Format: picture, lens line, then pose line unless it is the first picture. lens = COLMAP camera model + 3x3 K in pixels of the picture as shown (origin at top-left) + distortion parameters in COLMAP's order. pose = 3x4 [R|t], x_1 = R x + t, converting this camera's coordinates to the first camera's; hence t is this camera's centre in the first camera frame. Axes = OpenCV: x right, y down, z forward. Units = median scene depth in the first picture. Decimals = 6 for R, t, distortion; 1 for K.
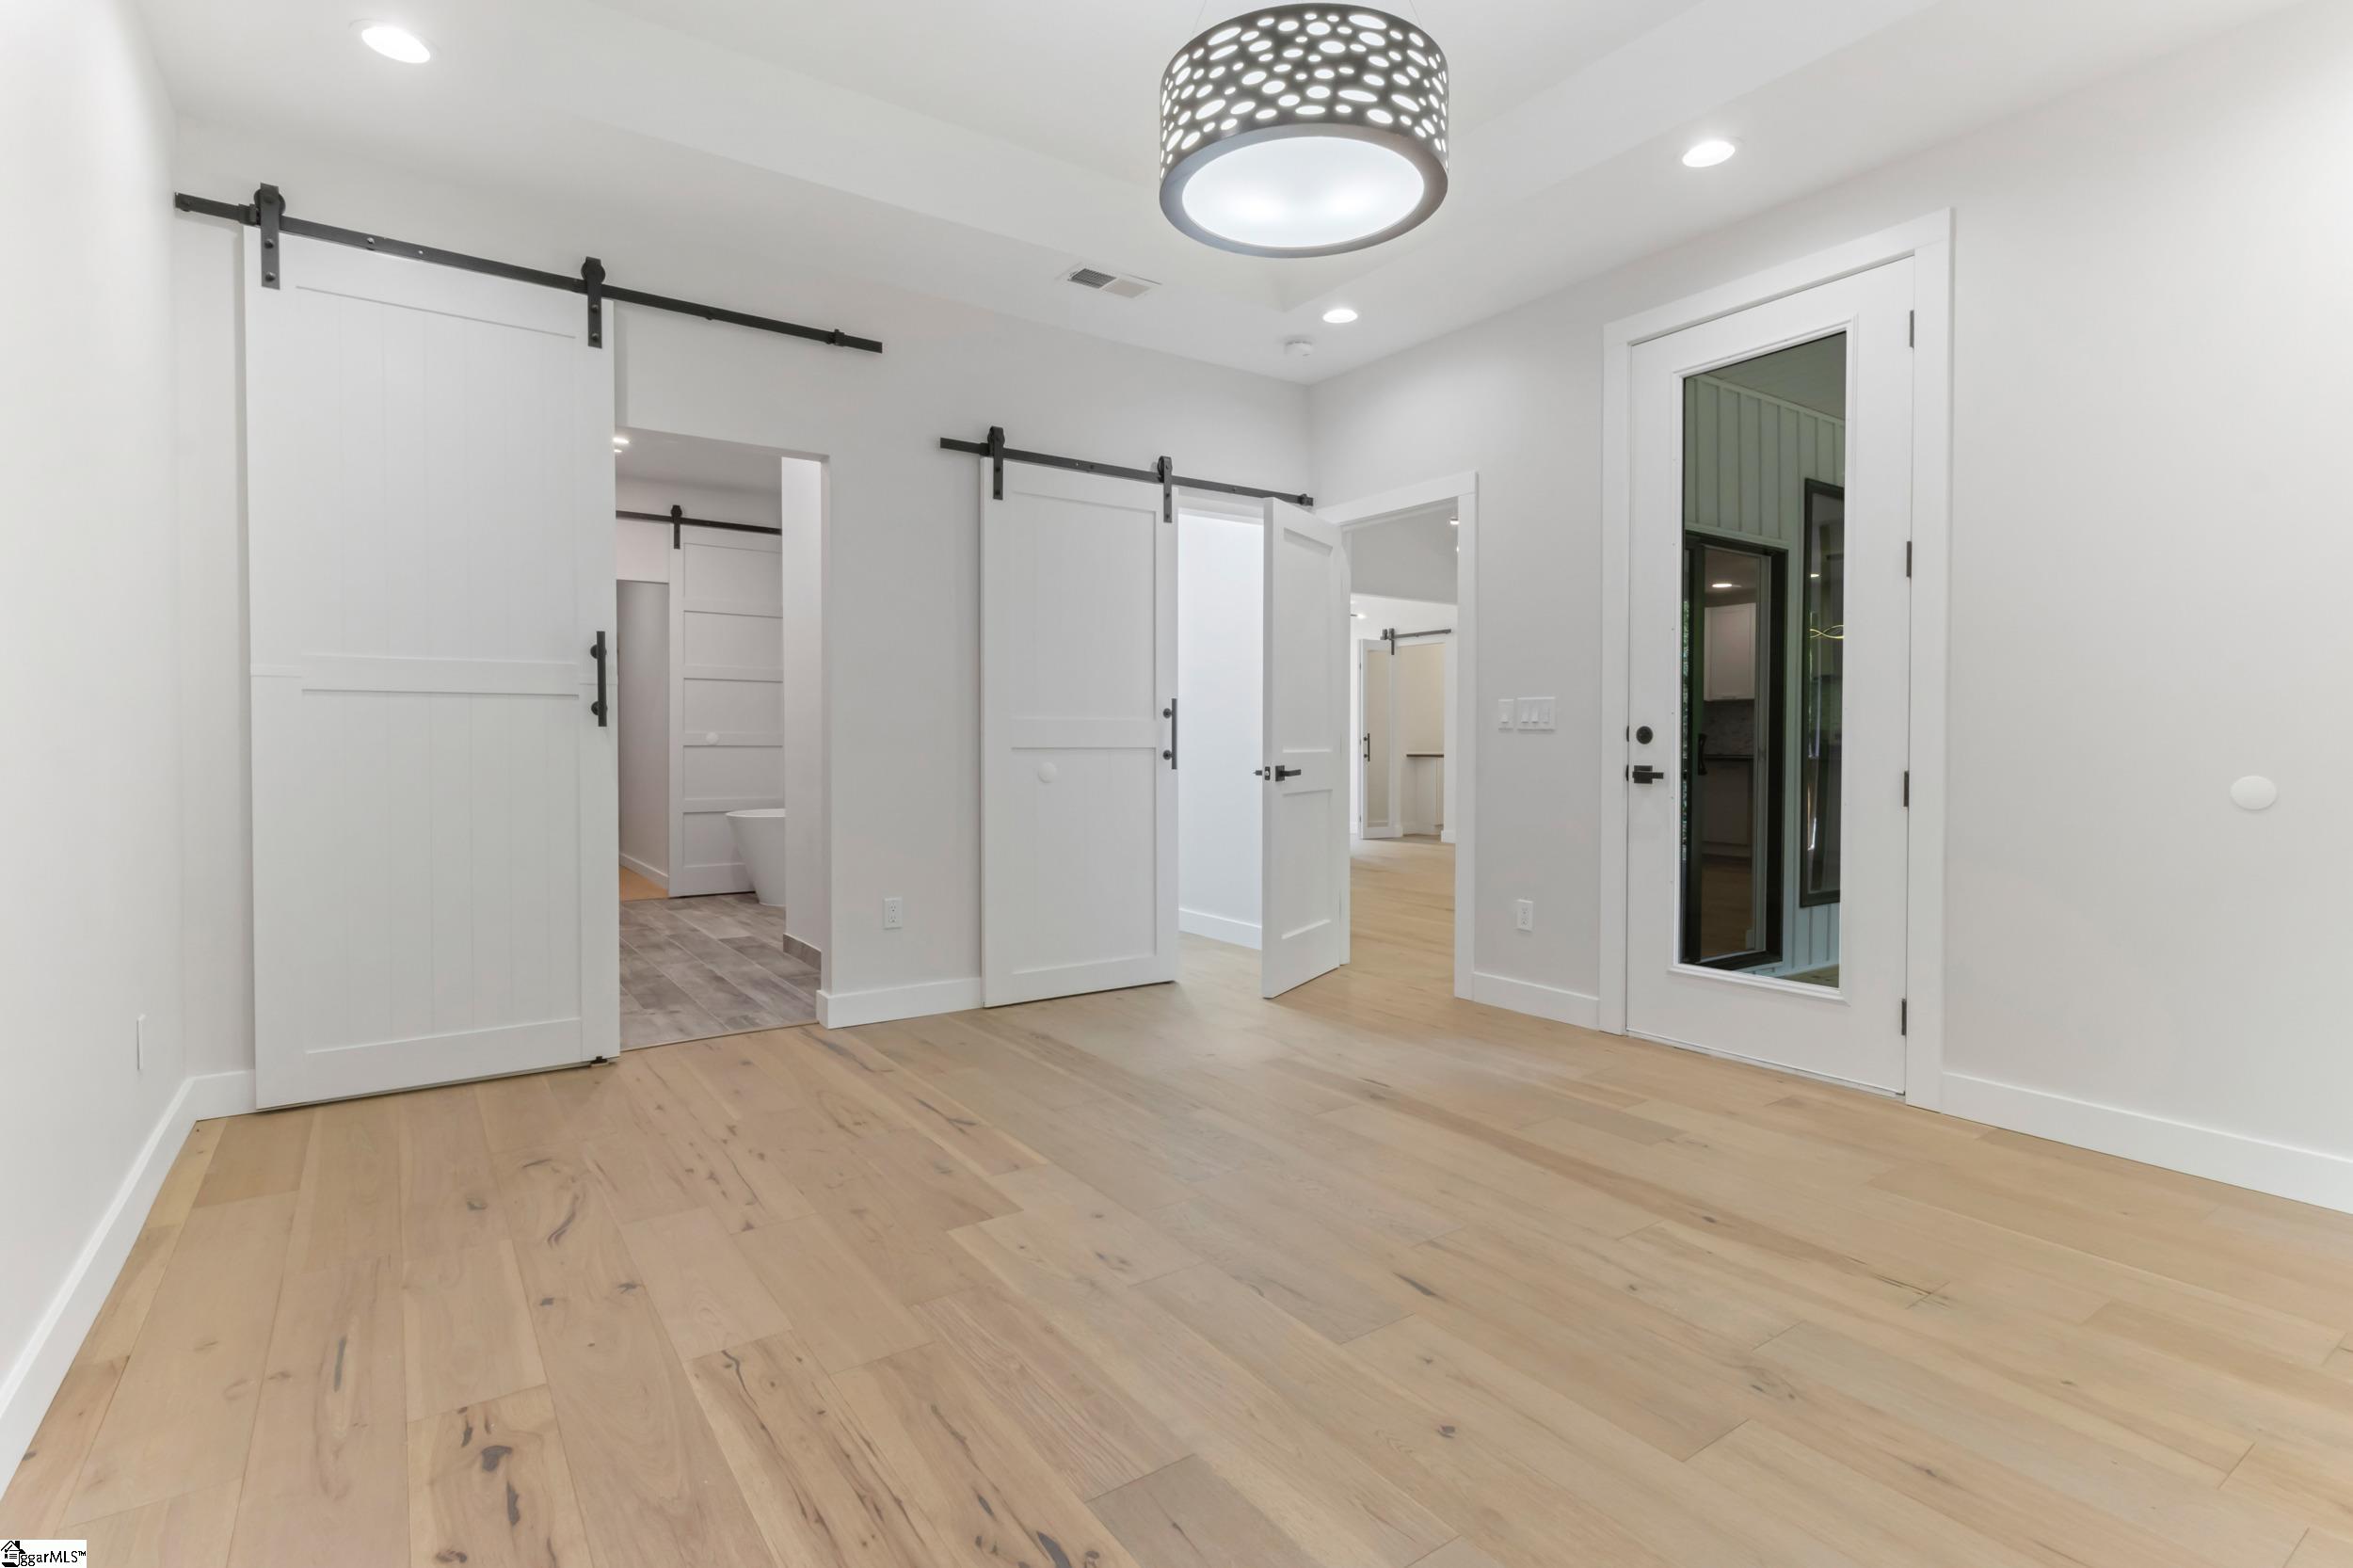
lens RADIAL K [[1129.5, 0, 1191.2], [0, 1129.5, 753.7], [0, 0, 1]] dist [-0.001014, -0.000107]
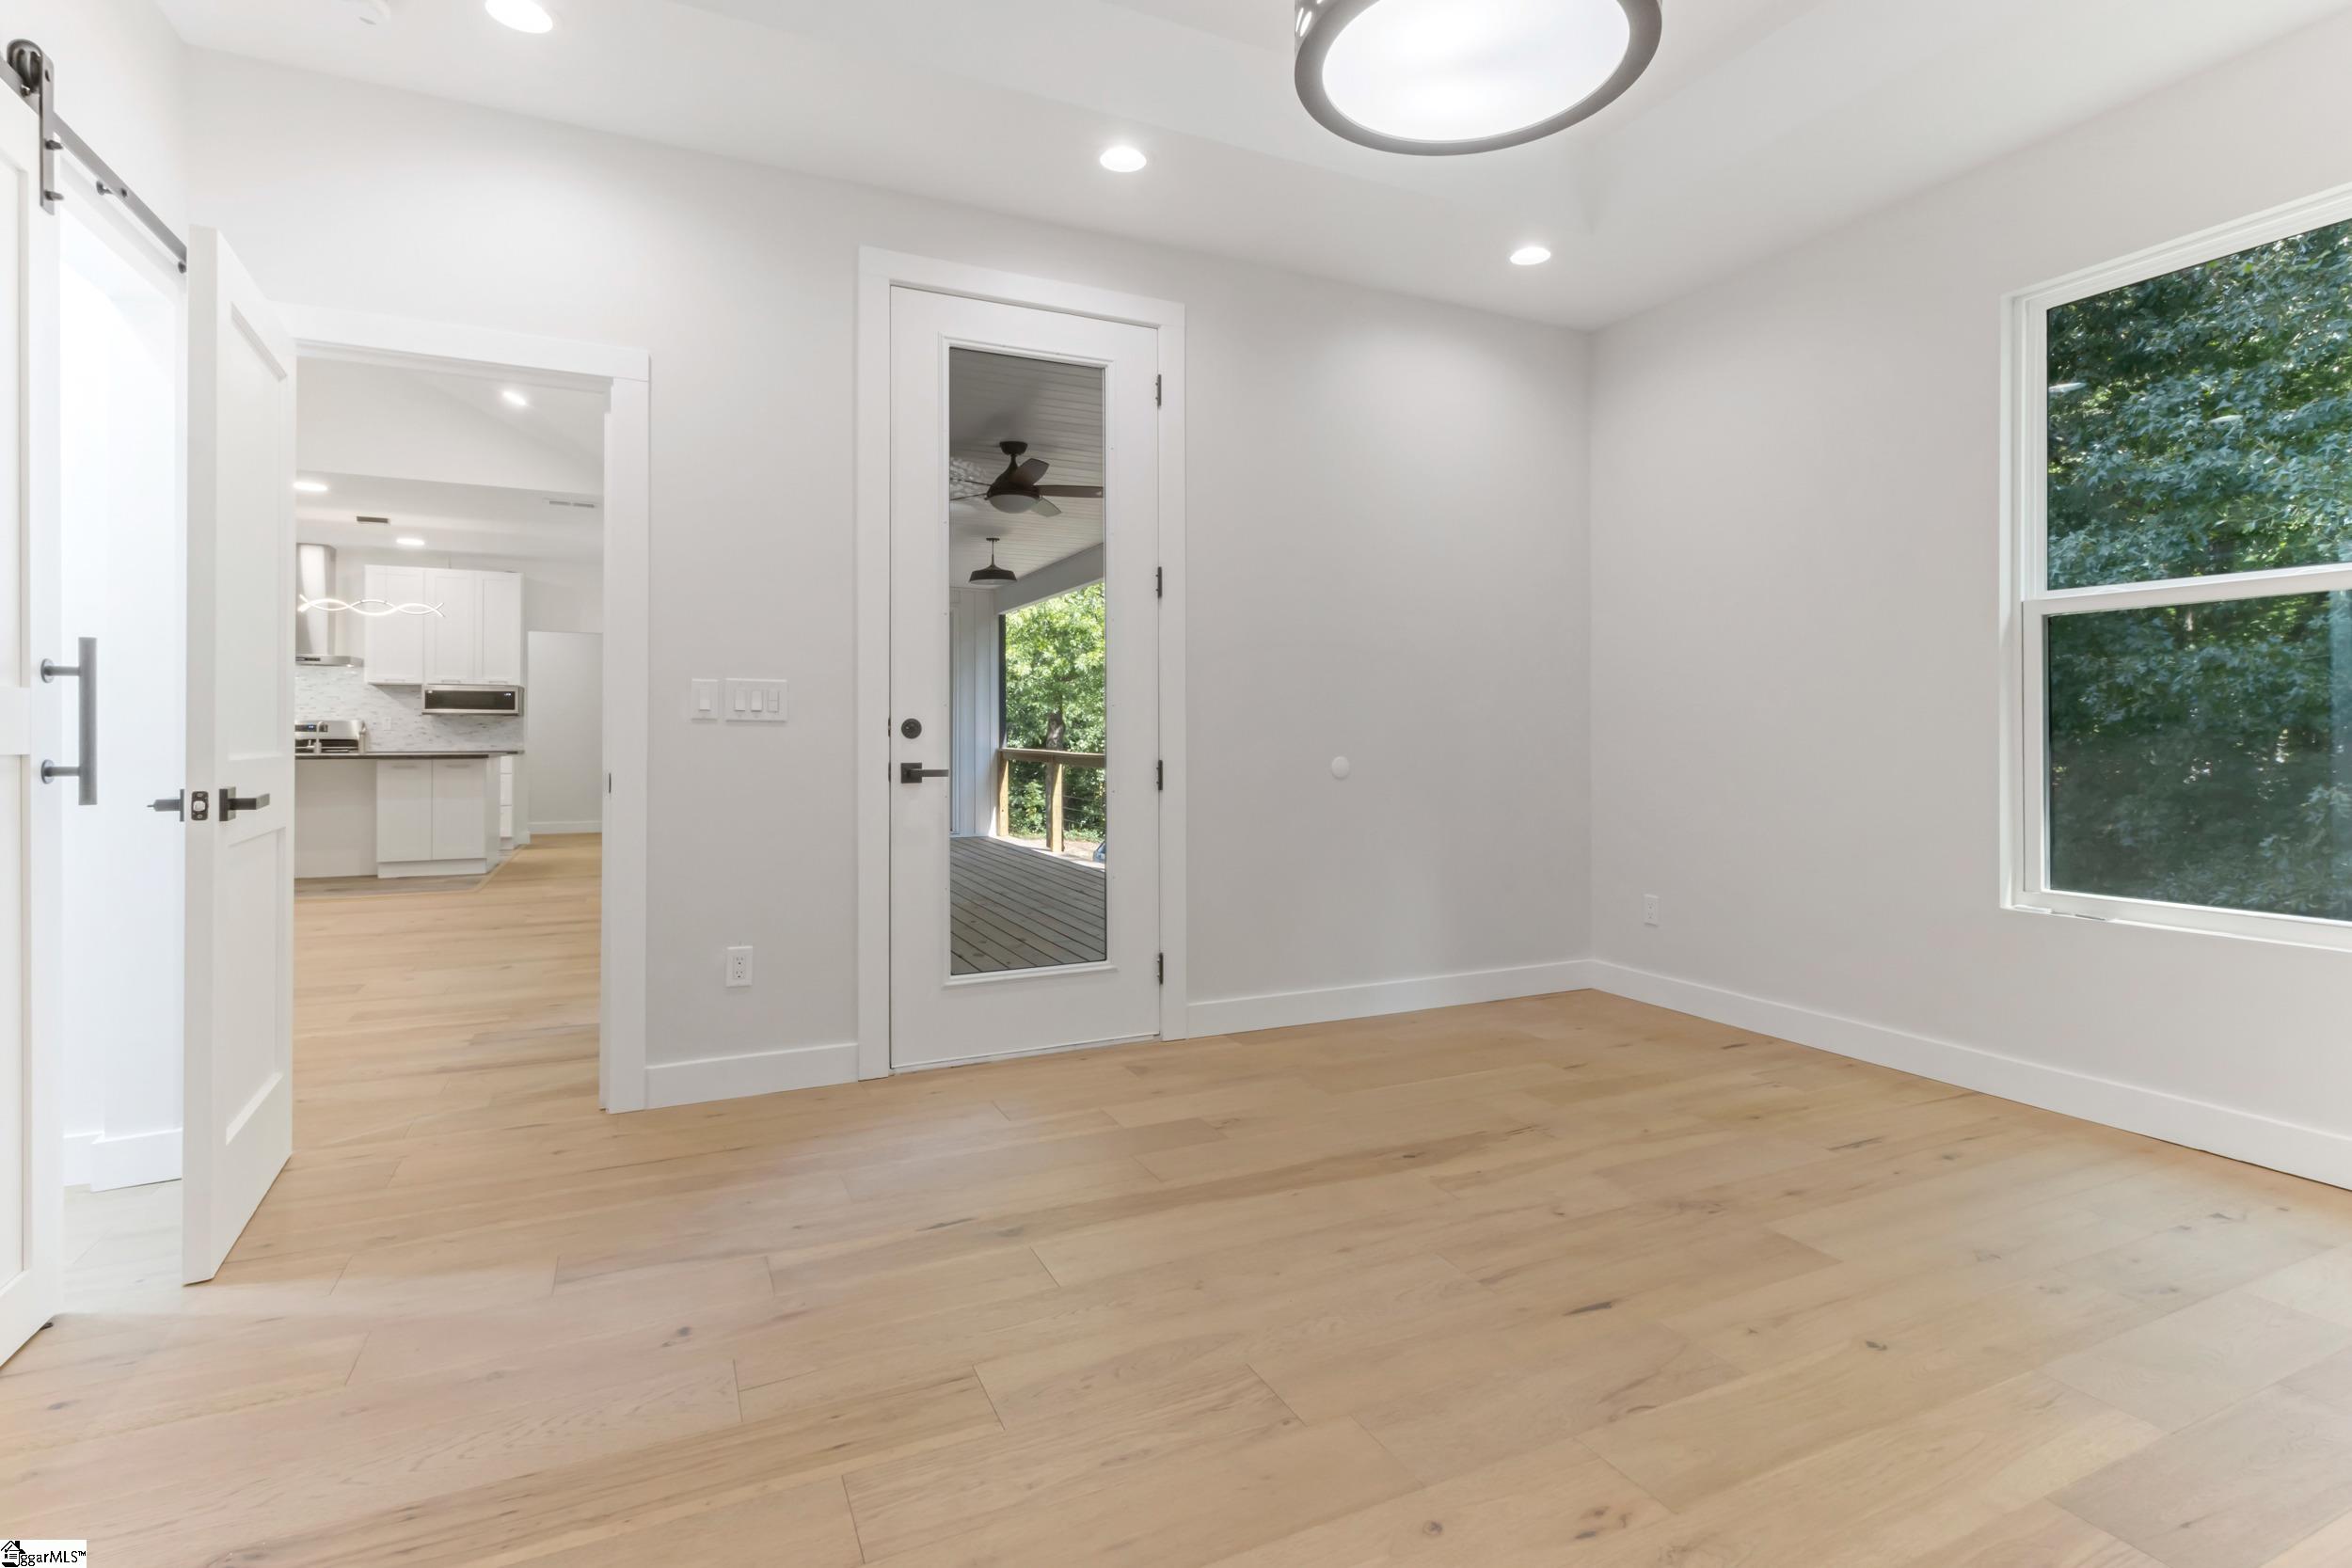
lens RADIAL K [[1128.2, 0, 1176.0], [0, 1128.2, 726.1], [0, 0, 1]] dist [0.000066, 0.001330]
pose [[0.178260, 0.005352, 0.983969, -0.551656], [0.014516, 0.999862, -0.008068, -0.010346], [-0.983876, 0.015721, 0.178158, 0.807333]]
